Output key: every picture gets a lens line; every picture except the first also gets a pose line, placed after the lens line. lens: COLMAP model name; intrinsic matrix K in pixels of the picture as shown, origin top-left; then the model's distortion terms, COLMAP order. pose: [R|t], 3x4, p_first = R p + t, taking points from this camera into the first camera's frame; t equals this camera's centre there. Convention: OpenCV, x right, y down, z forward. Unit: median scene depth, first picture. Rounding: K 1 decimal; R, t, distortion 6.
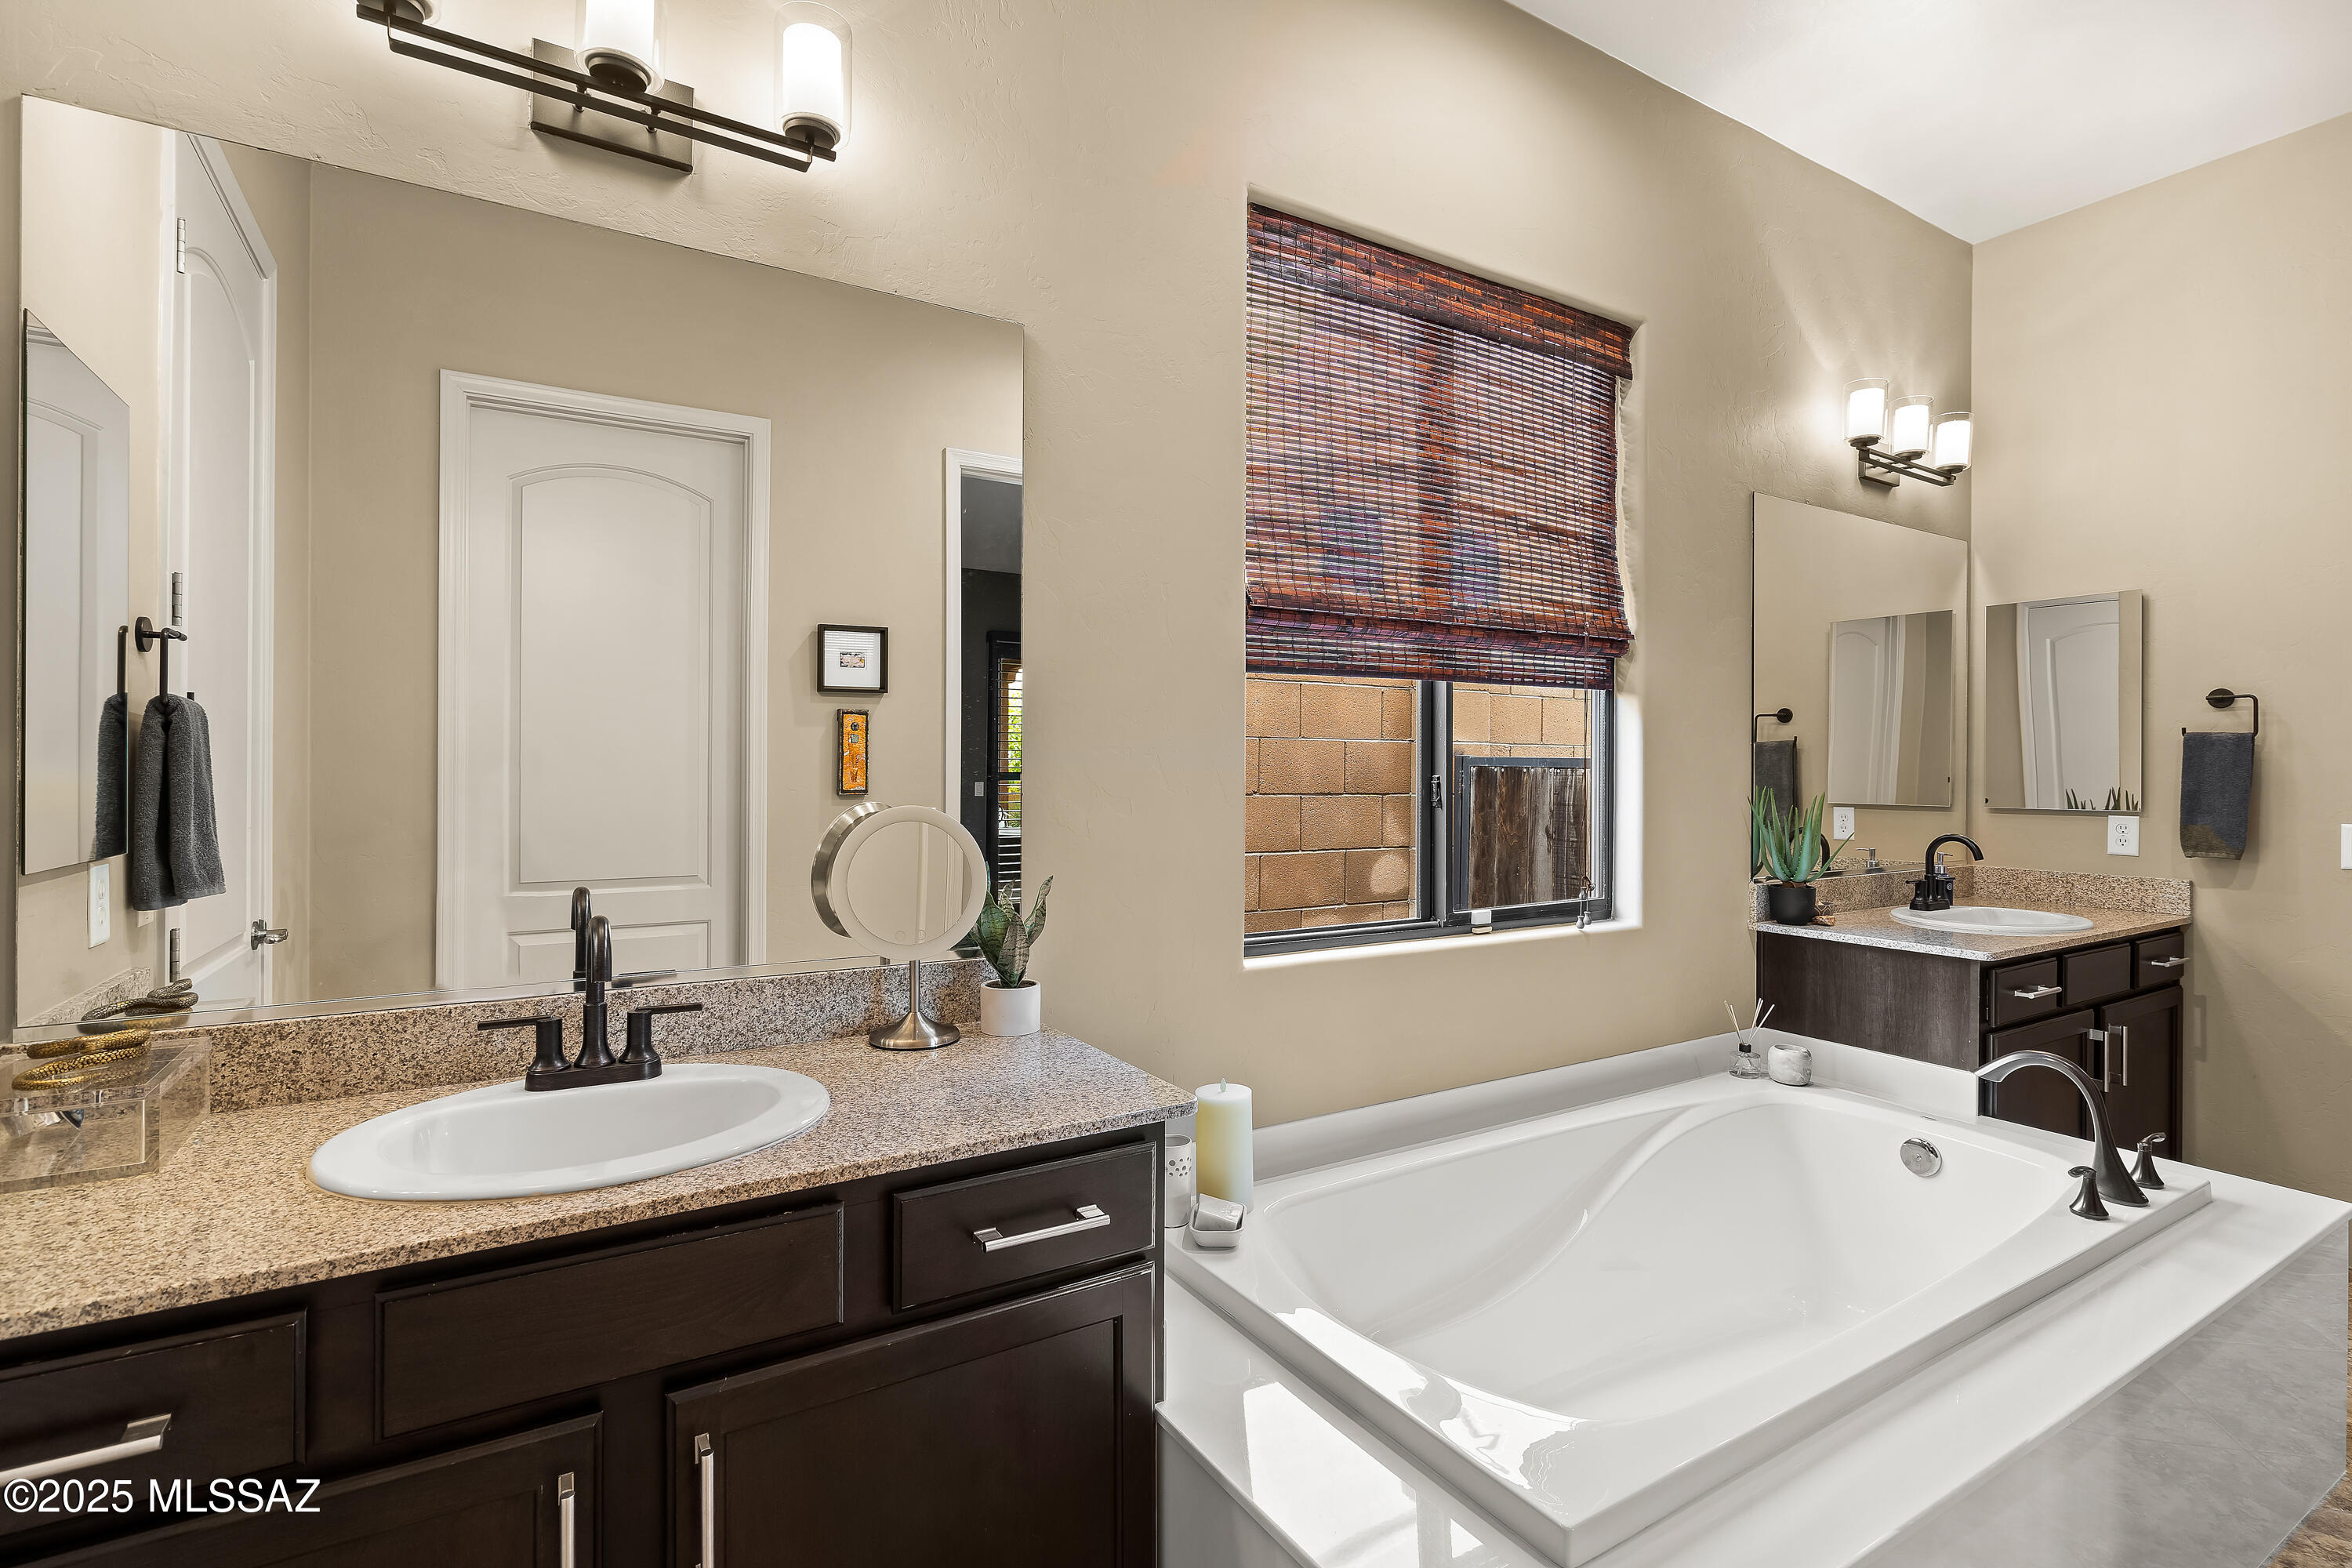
lens RADIAL K [[1090.4, 0, 1180.3], [0, 1090.4, 771.5], [0, 0, 1]] dist [-0.005753, 0.002187]
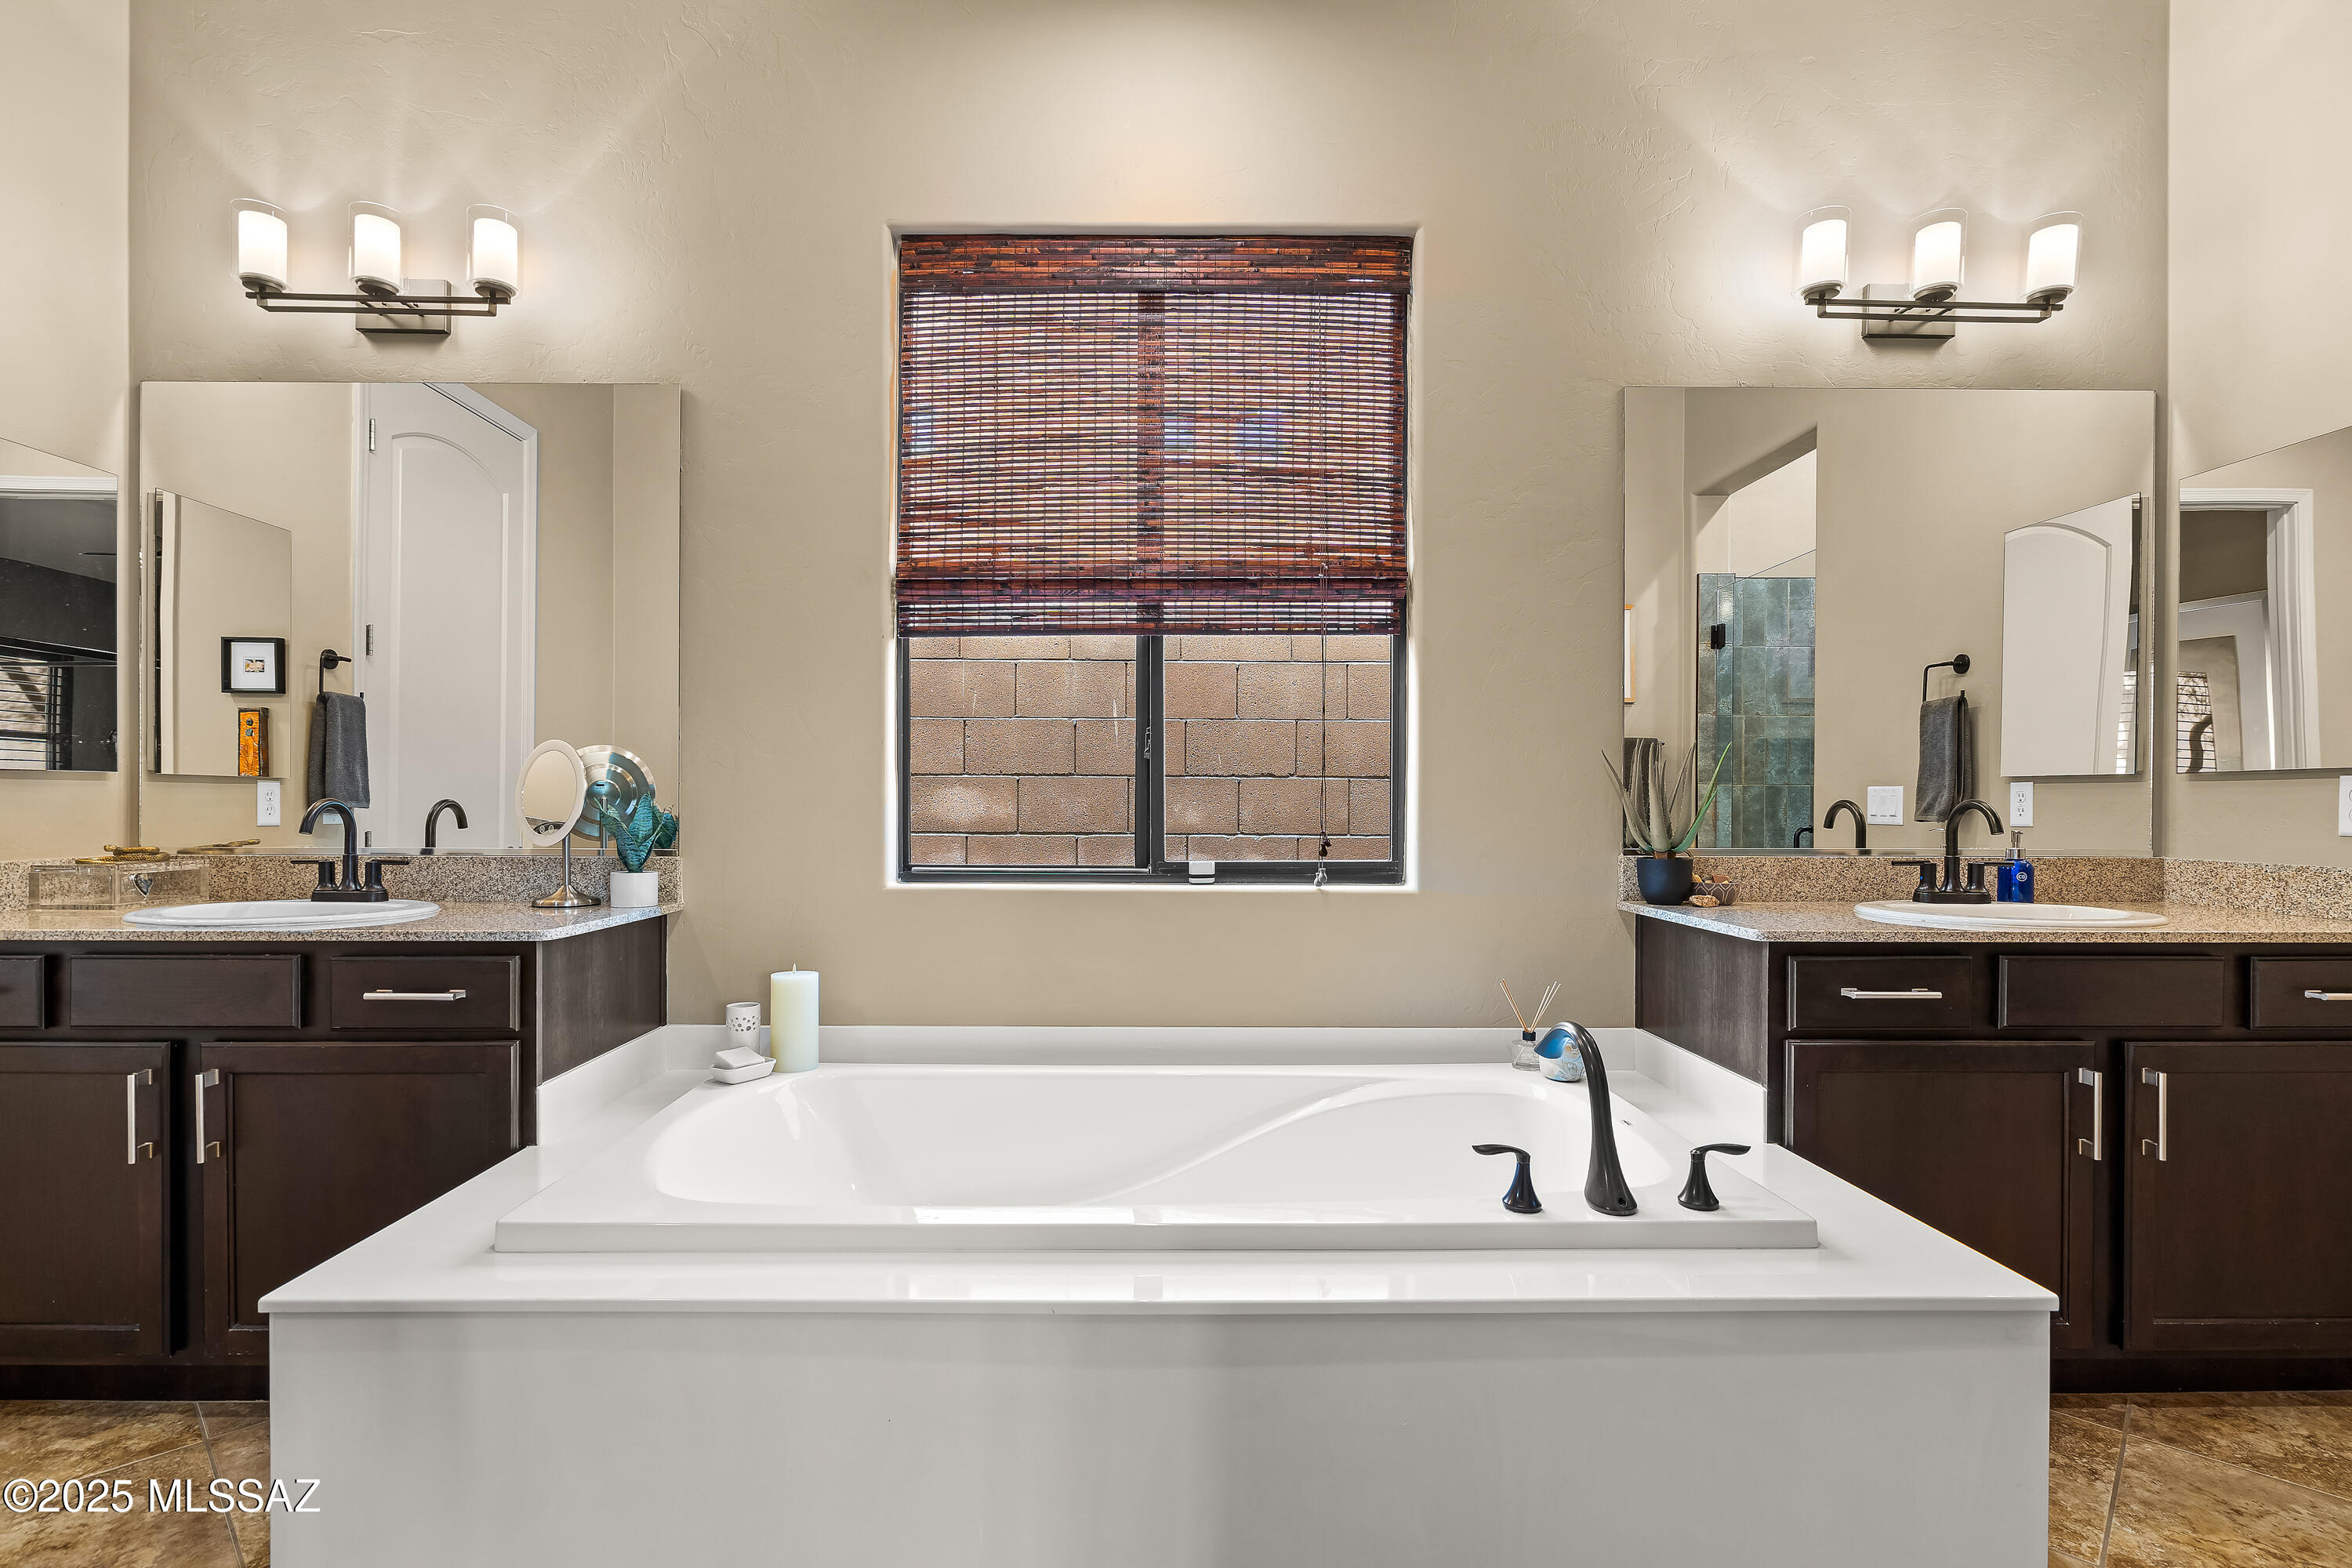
lens RADIAL K [[1090.4, 0, 1158.5], [0, 1090.4, 802.4], [0, 0, 1]] dist [-0.005753, 0.002187]
pose [[0.858177, -0.000926, -0.513354, 0.776735], [-0.000757, 0.999995, -0.003069, 0.078217], [0.513354, 0.003022, 0.858172, 0.119117]]
